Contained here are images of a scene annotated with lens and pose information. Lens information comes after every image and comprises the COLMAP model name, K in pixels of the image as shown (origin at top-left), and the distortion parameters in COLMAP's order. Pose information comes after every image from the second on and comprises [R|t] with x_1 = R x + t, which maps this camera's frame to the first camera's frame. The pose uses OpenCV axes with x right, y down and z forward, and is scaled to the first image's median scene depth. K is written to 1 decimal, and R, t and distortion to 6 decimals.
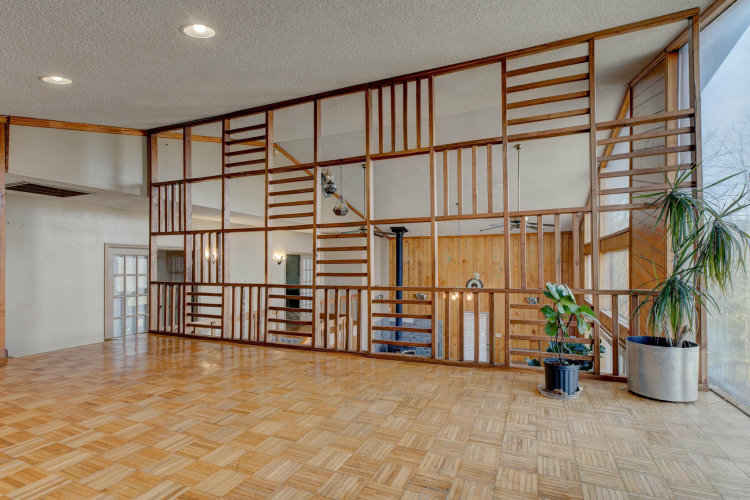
lens RADIAL K [[353.2, 0, 375.0], [0, 353.2, 250.0], [0, 0, 1]] dist [0.003531, 0.000069]
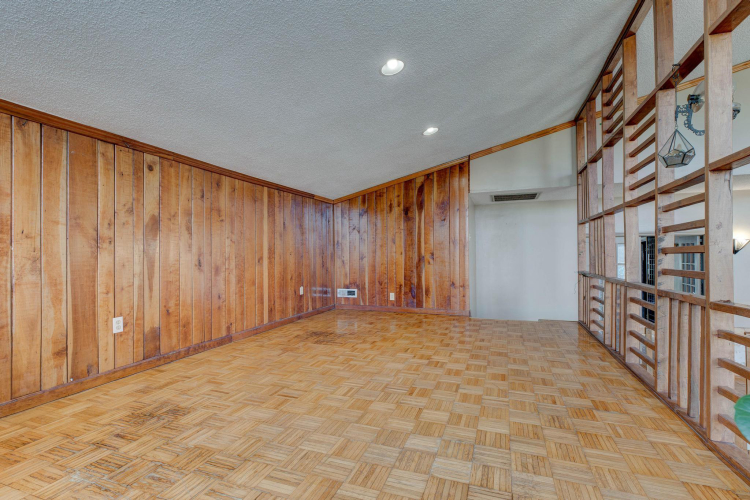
lens RADIAL K [[353.2, 0, 375.0], [0, 353.2, 250.0], [0, 0, 1]] dist [0.003531, 0.000069]
pose [[0.061627, -0.013081, -0.998014, 0.627253], [0.049858, 0.998706, -0.010011, 0.022308], [0.996853, -0.049142, 0.062199, 0.745431]]
